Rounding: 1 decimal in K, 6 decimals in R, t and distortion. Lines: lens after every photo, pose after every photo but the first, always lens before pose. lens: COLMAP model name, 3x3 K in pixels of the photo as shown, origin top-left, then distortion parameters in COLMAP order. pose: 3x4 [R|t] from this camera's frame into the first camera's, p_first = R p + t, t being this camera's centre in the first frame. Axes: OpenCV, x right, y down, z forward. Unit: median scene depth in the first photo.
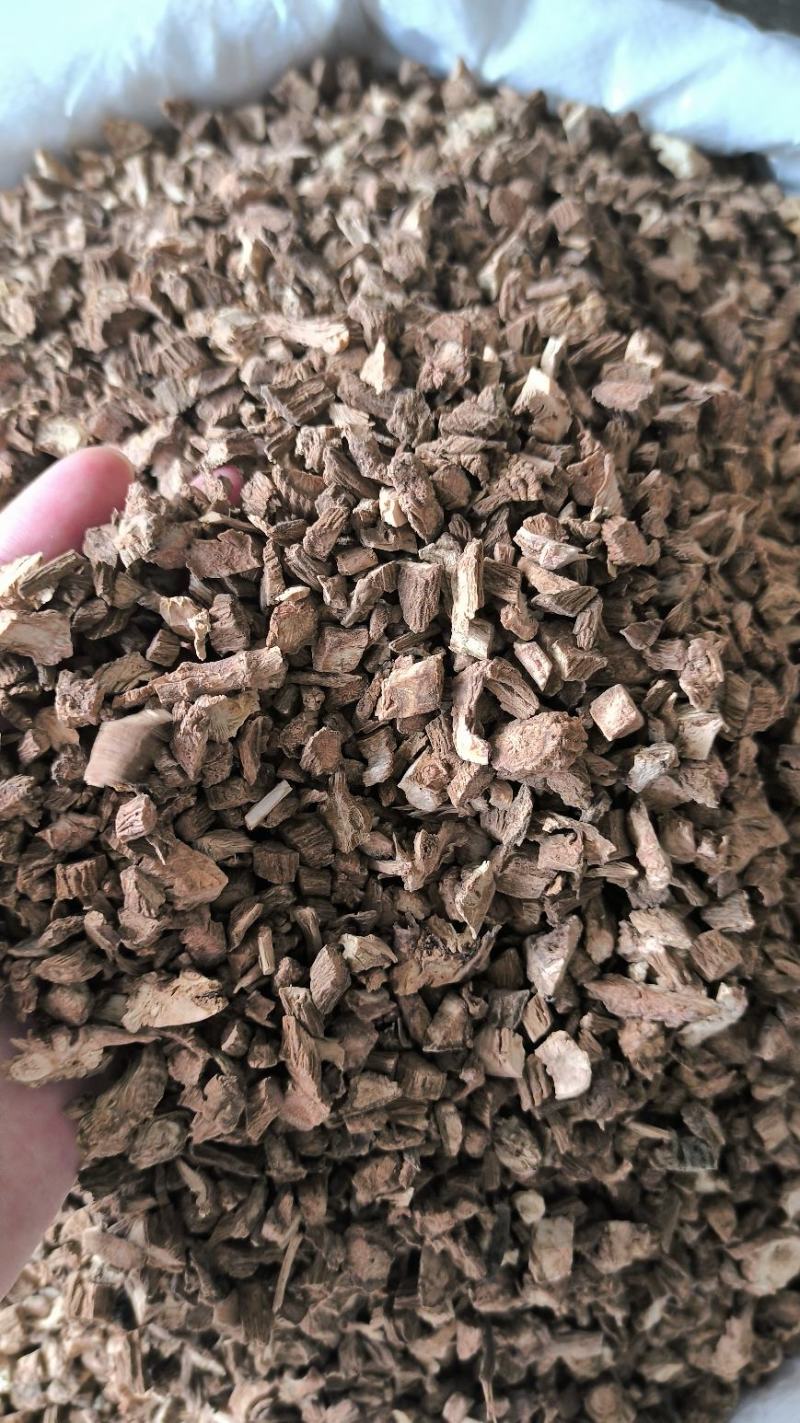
lens RADIAL K [[1037.7, 0, 374.7], [0, 1037.7, 712.5], [0, 0, 1]] dist [0.007135, -0.029991]
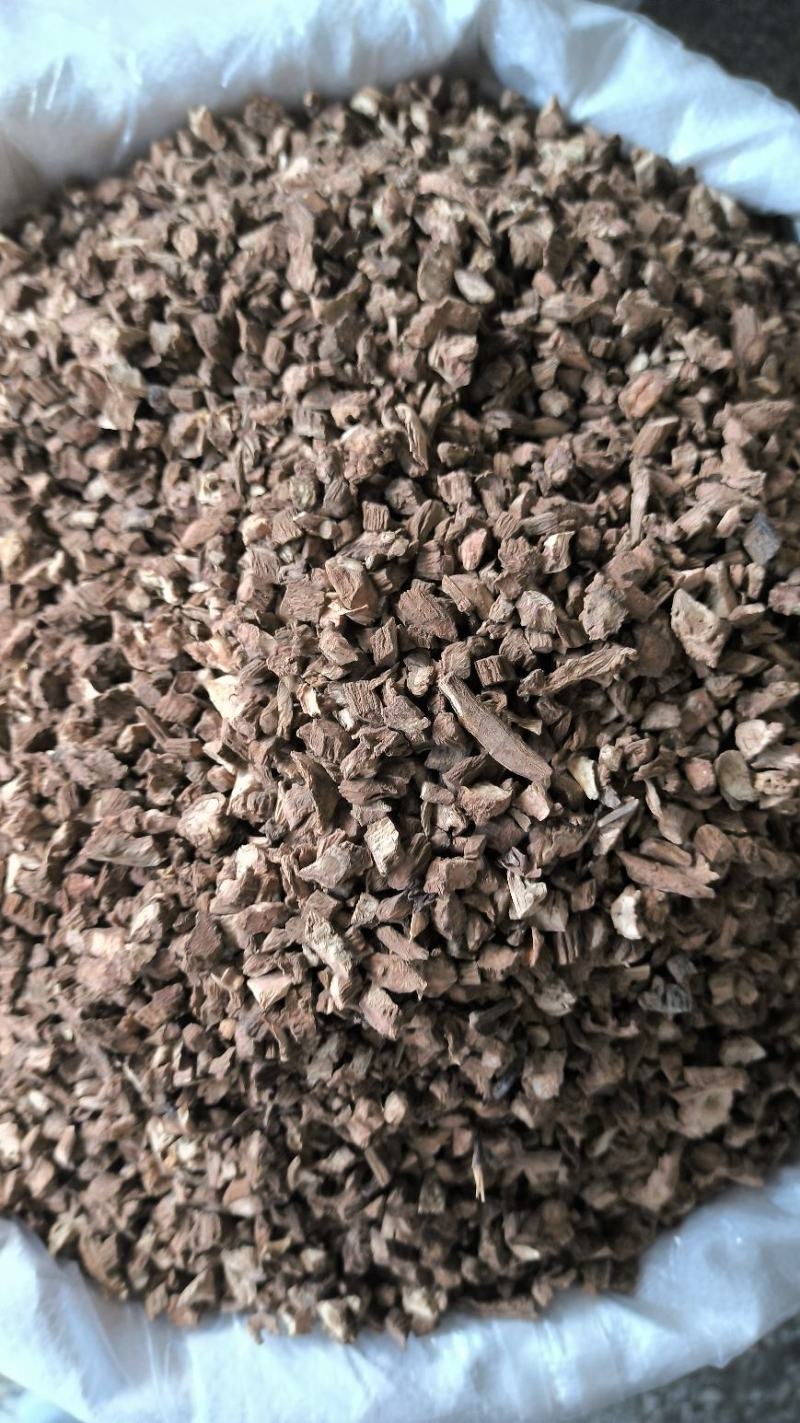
lens RADIAL K [[1037.7, 0, 374.7], [0, 1037.7, 712.5], [0, 0, 1]] dist [0.007135, -0.029991]
pose [[0.988682, 0.127931, 0.078368, -0.126341], [-0.126915, 0.991753, -0.017837, 0.112907], [-0.080003, 0.007689, 0.996765, -0.156404]]
